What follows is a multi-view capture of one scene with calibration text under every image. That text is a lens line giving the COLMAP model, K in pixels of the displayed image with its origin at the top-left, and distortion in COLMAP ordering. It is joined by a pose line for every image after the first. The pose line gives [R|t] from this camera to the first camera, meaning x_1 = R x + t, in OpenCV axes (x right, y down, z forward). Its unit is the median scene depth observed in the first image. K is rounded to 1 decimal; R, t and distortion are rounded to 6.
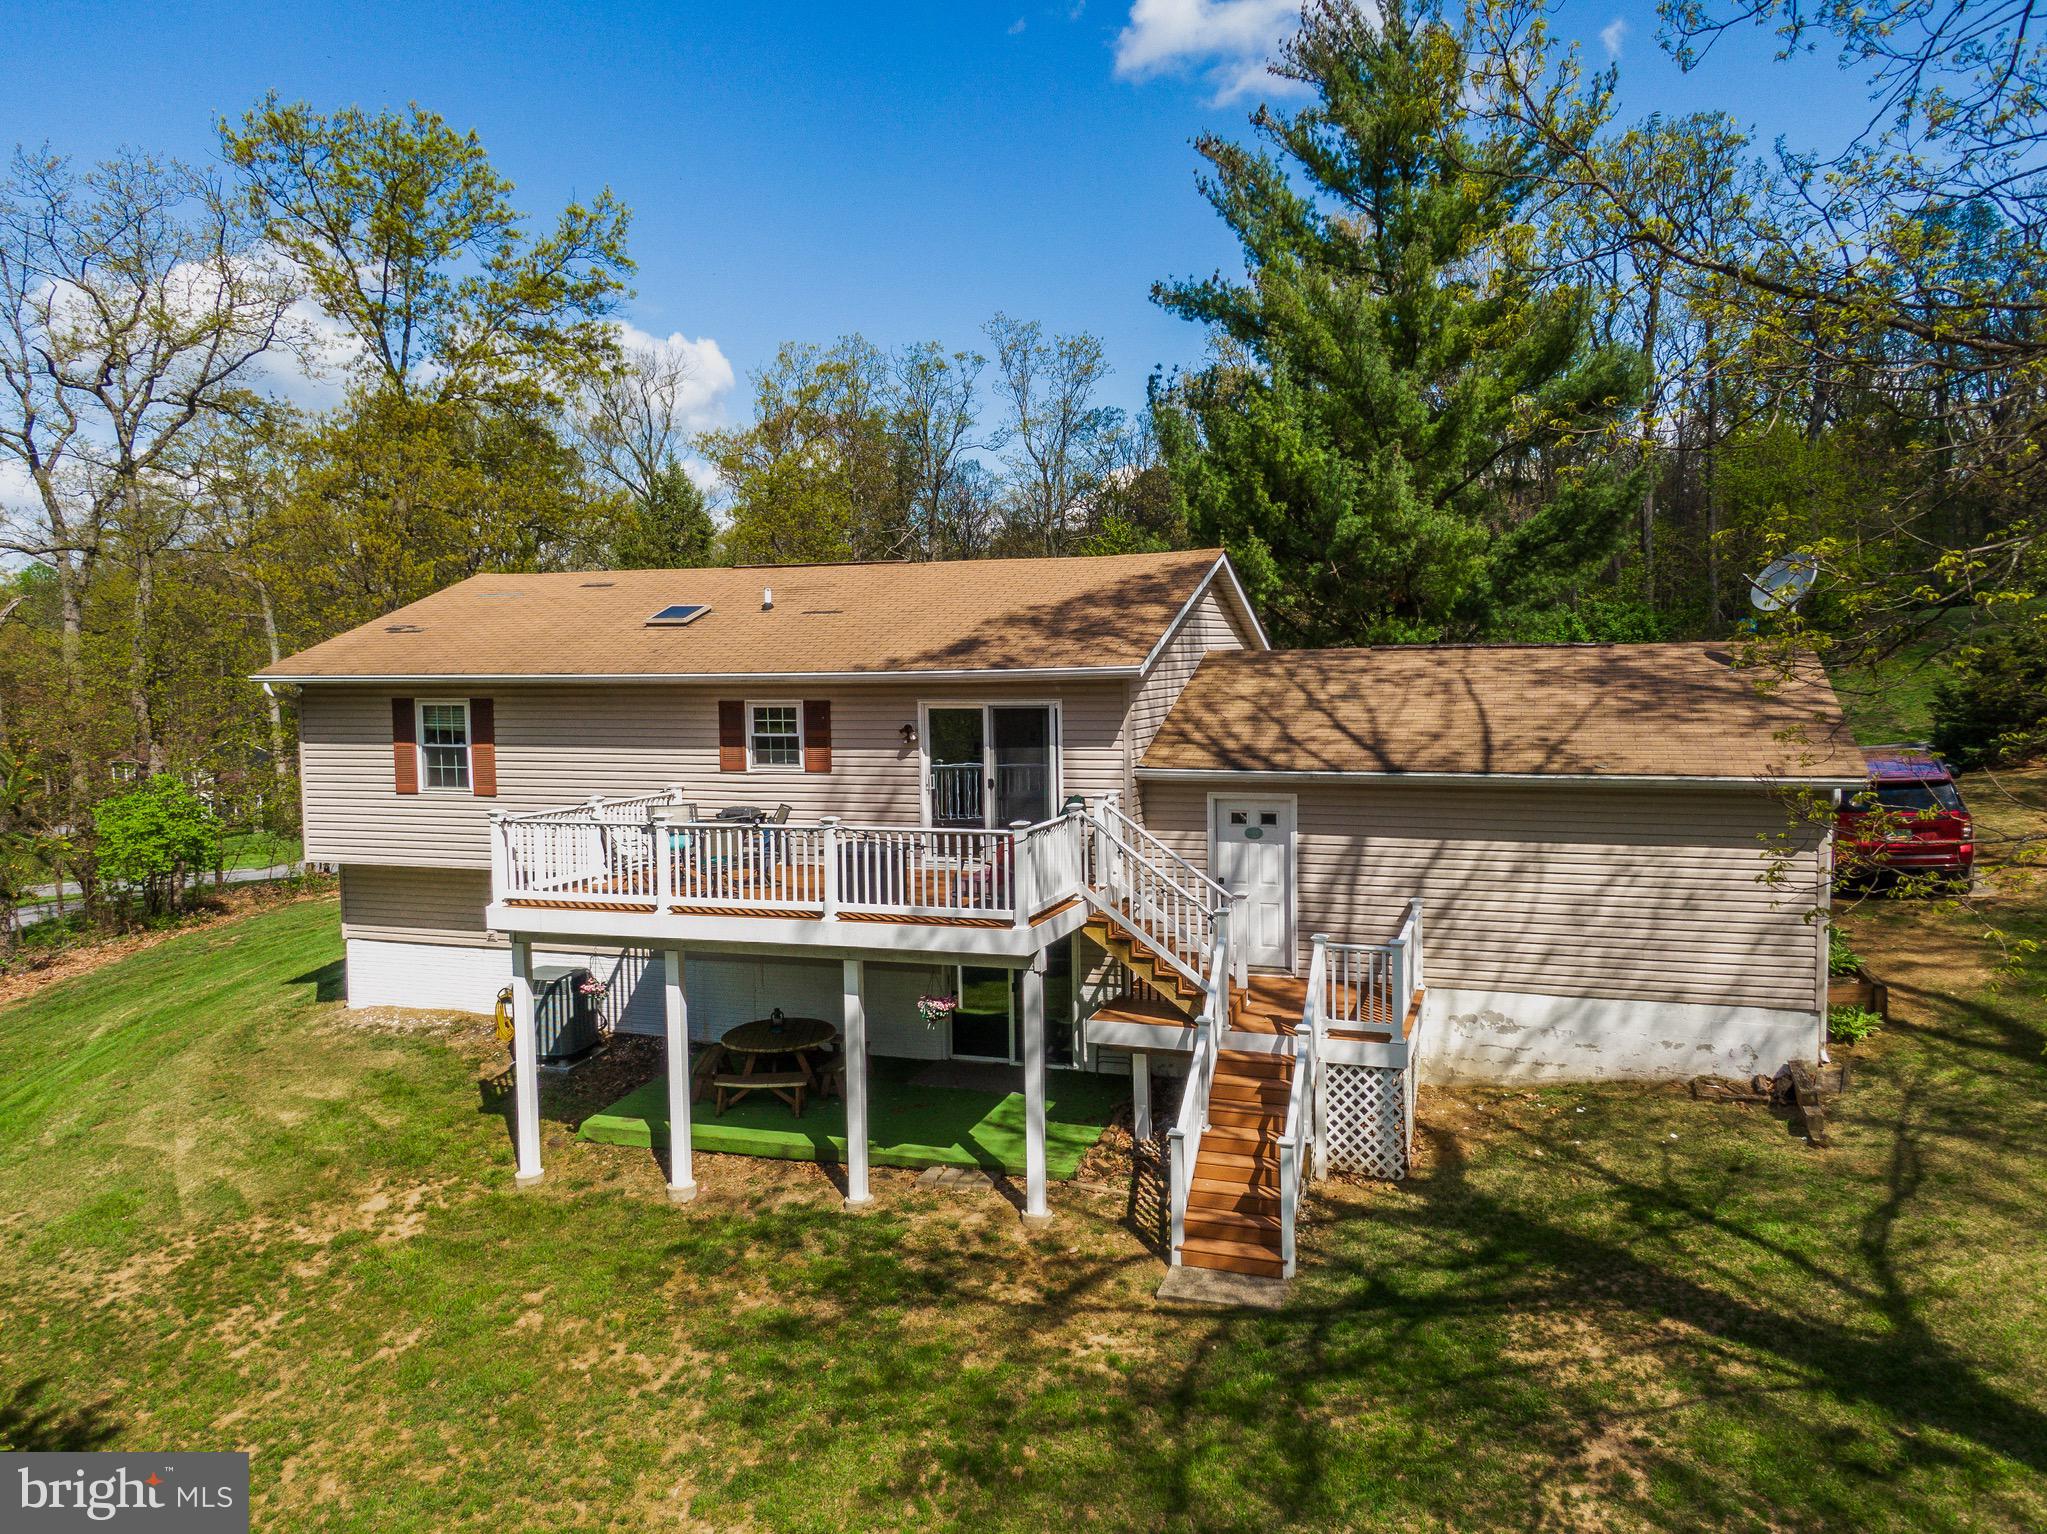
lens RADIAL K [[1466.2, 0, 1067.5], [0, 1466.2, 766.4], [0, 0, 1]] dist [0.070473, -0.095096]
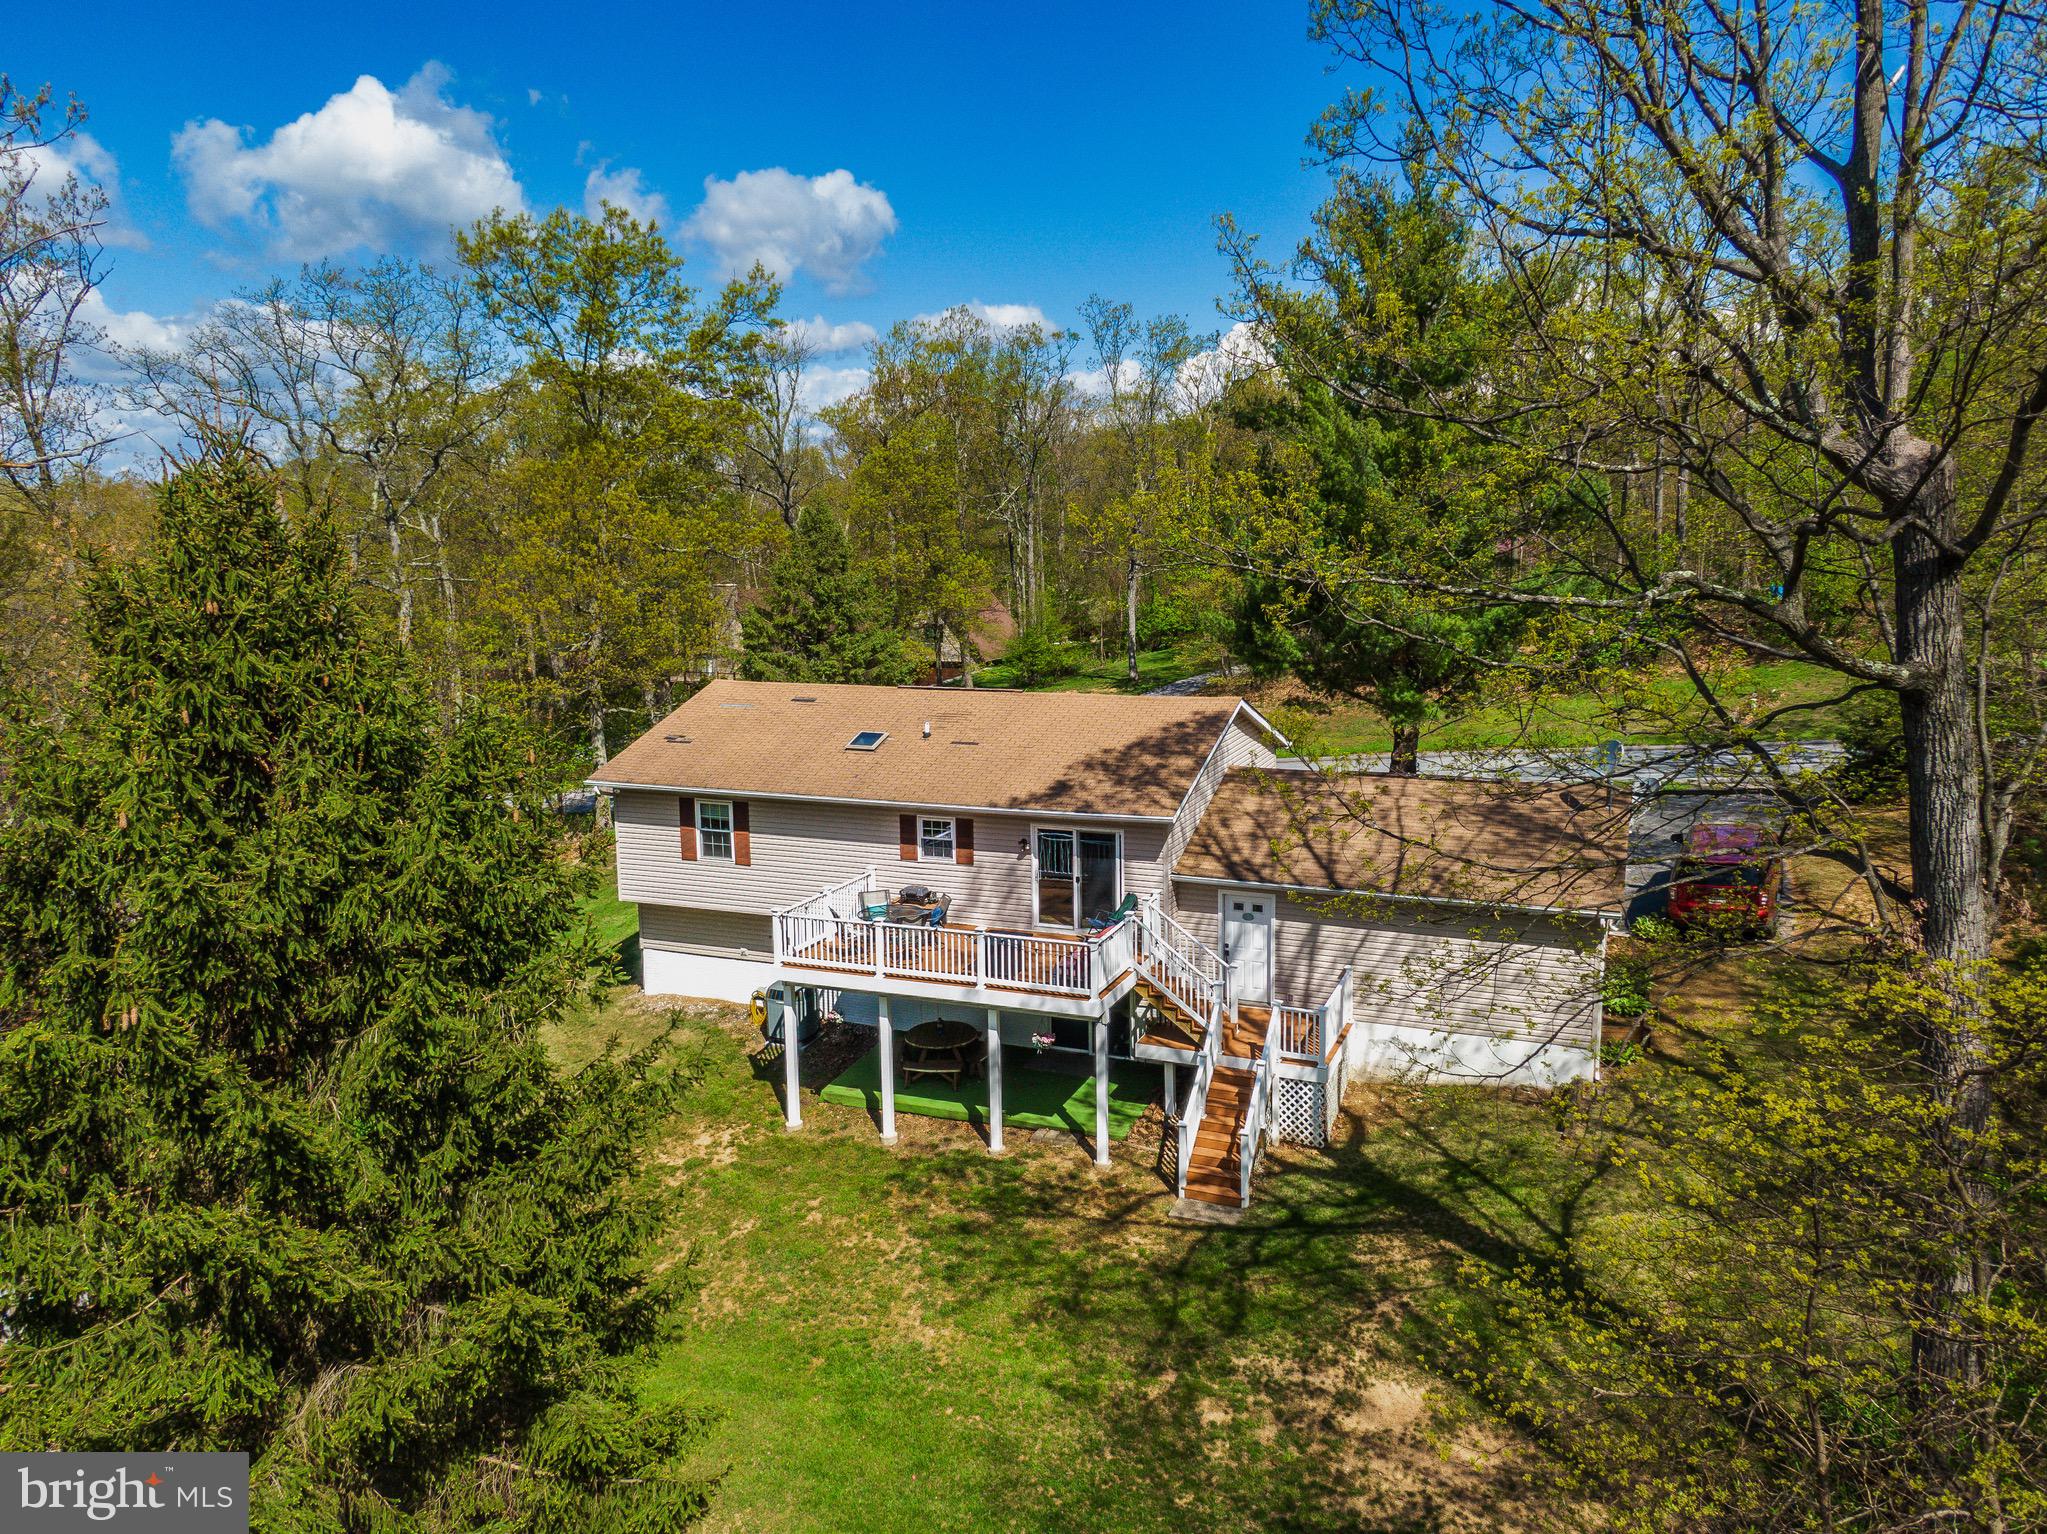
lens RADIAL K [[1473.8, 0, 1069.4], [0, 1473.8, 768.9], [0, 0, 1]] dist [0.090149, -0.097912]
pose [[0.998018, 0.010485, -0.062042, 0.038592], [-0.004940, 0.996032, 0.088862, -0.277461], [0.062728, -0.088379, 0.994110, -0.607732]]
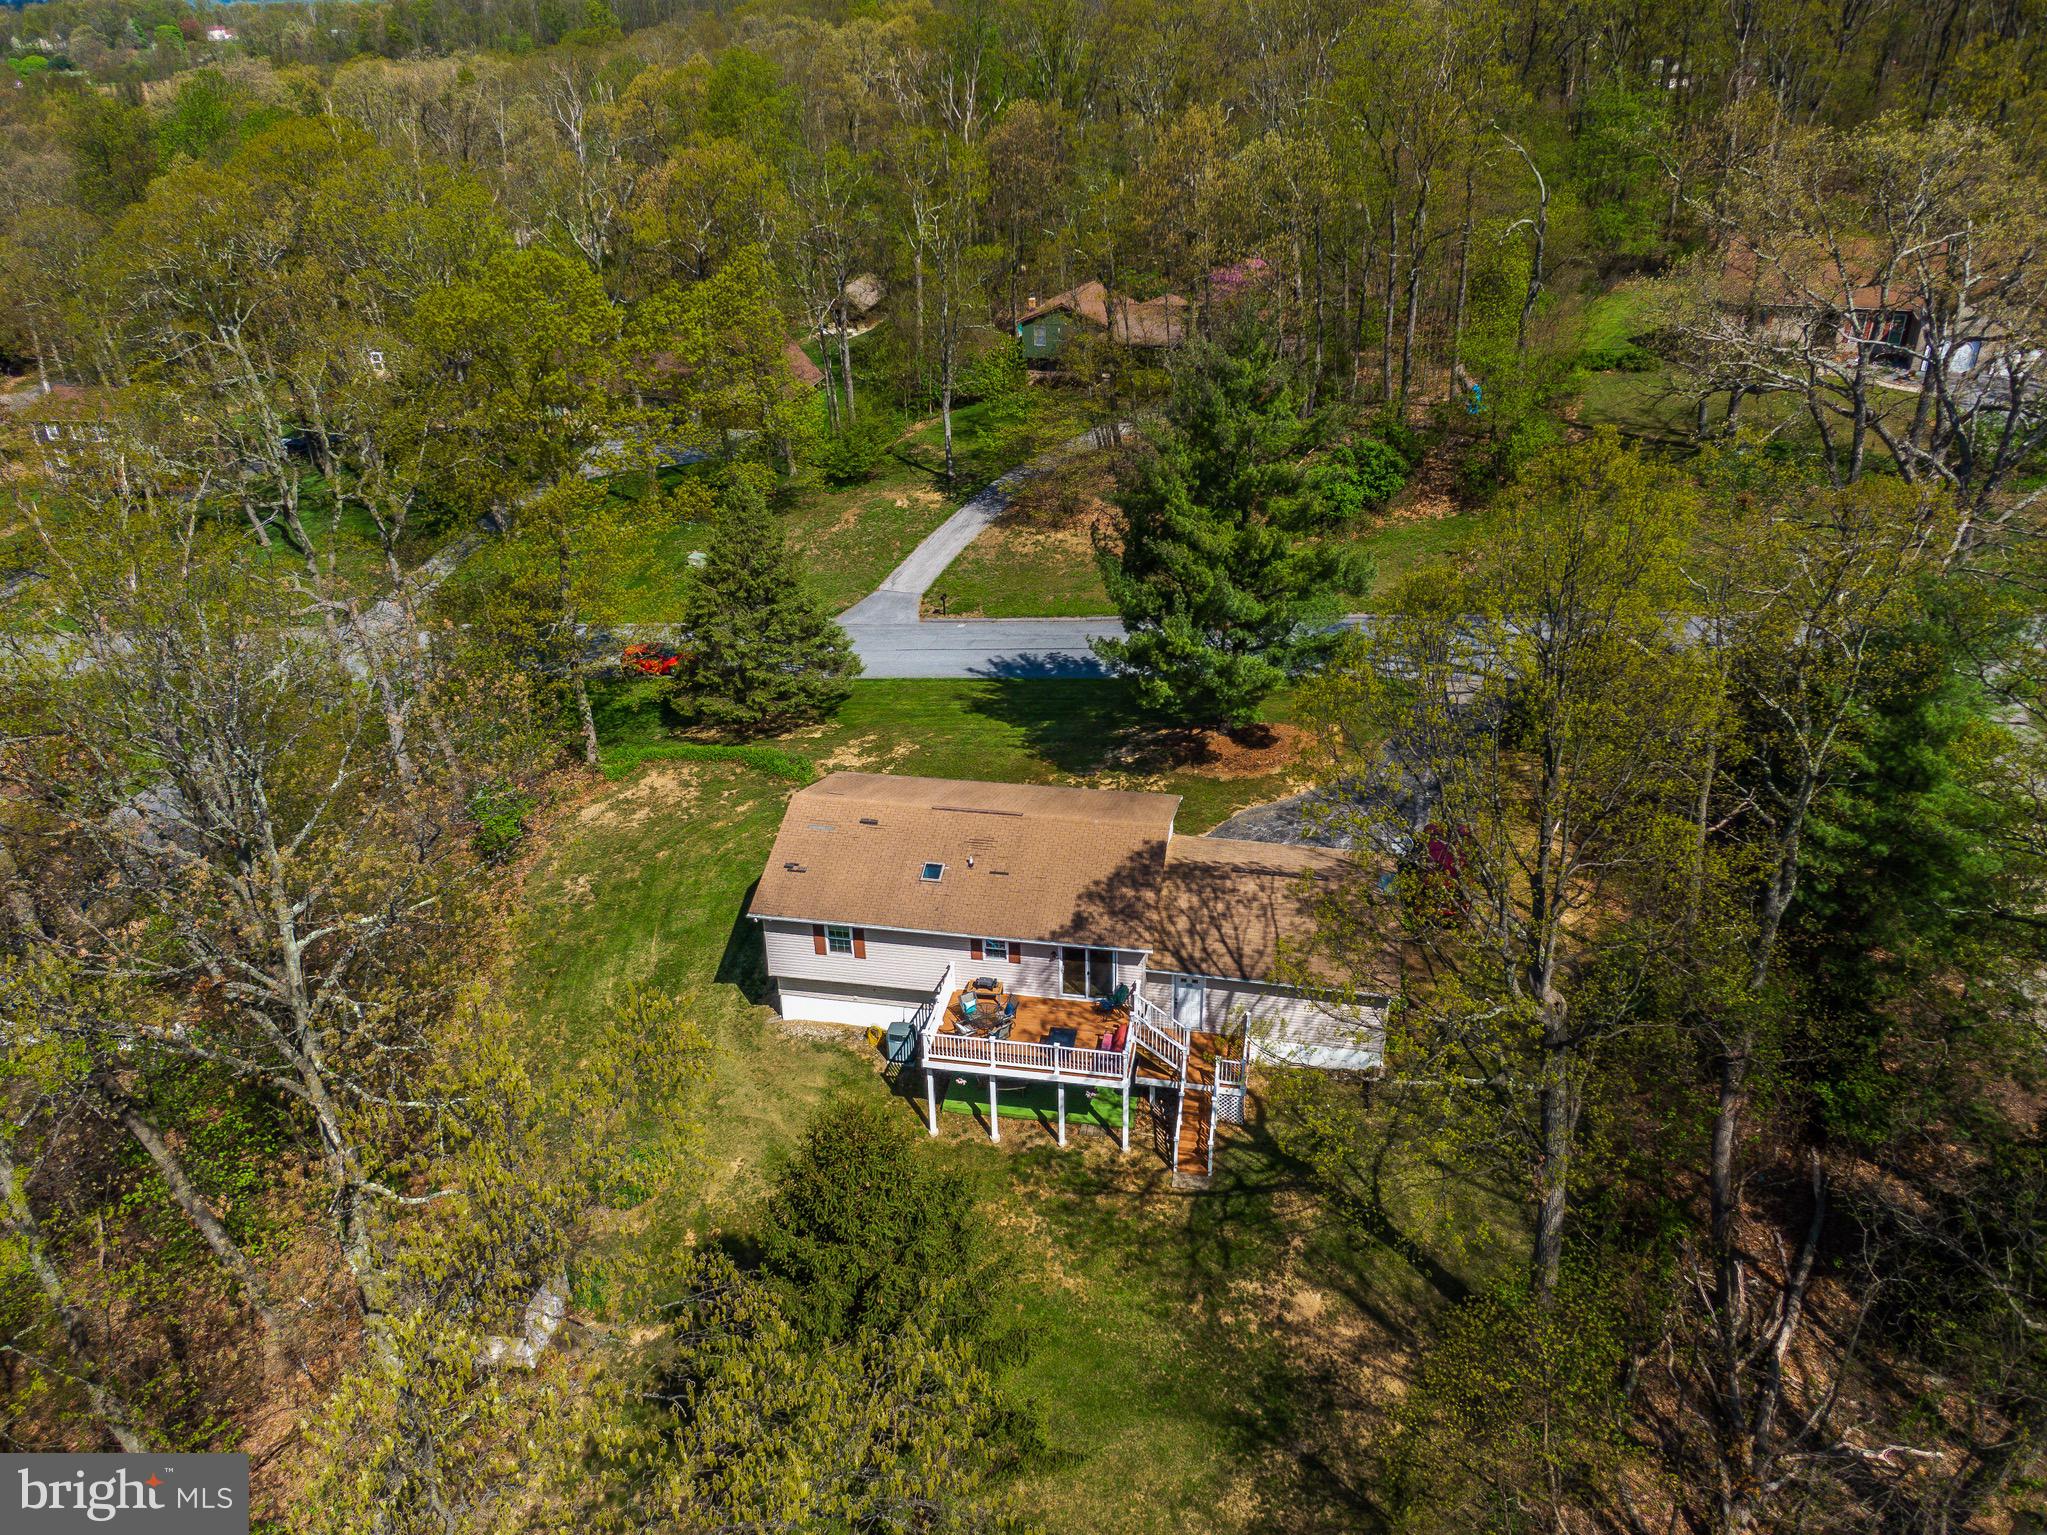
lens RADIAL K [[1473.8, 0, 1069.4], [0, 1473.8, 769.4], [0, 0, 1]] dist [0.090149, -0.097912]
pose [[0.991627, -0.065031, 0.111564, -0.401539], [0.016709, 0.921295, 0.388506, -1.507996], [-0.128049, -0.383389, 0.914668, -1.385951]]
